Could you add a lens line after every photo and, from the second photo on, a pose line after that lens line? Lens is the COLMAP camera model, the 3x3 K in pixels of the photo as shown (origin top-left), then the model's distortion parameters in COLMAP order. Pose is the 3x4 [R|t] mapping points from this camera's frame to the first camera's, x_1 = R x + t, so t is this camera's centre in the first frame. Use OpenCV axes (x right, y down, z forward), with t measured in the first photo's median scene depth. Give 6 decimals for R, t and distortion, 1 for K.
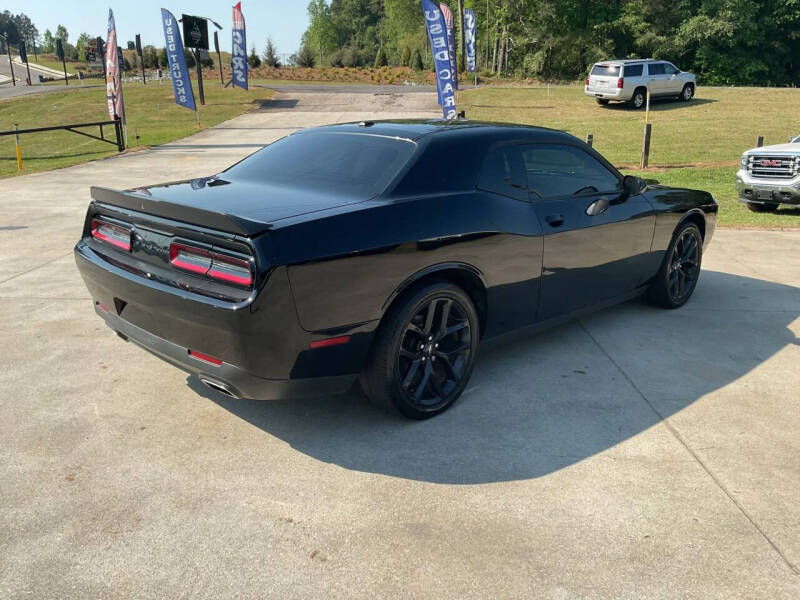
lens RADIAL K [[667.3, 0, 400.4], [0, 667.3, 298.2], [0, 0, 1]] dist [0.057325, -0.109110]
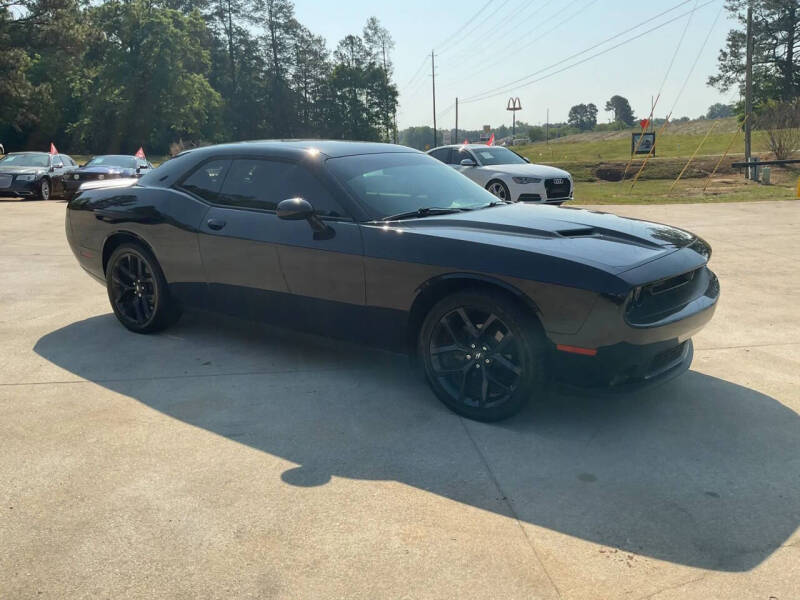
lens RADIAL K [[667.3, 0, 399.1], [0, 667.3, 301.2], [0, 0, 1]] dist [0.057325, -0.109110]
pose [[0.168821, 0.215073, -0.961896, 0.230775], [-0.255721, 0.952043, 0.167988, -0.043188], [0.951896, 0.217617, 0.215724, 0.175625]]
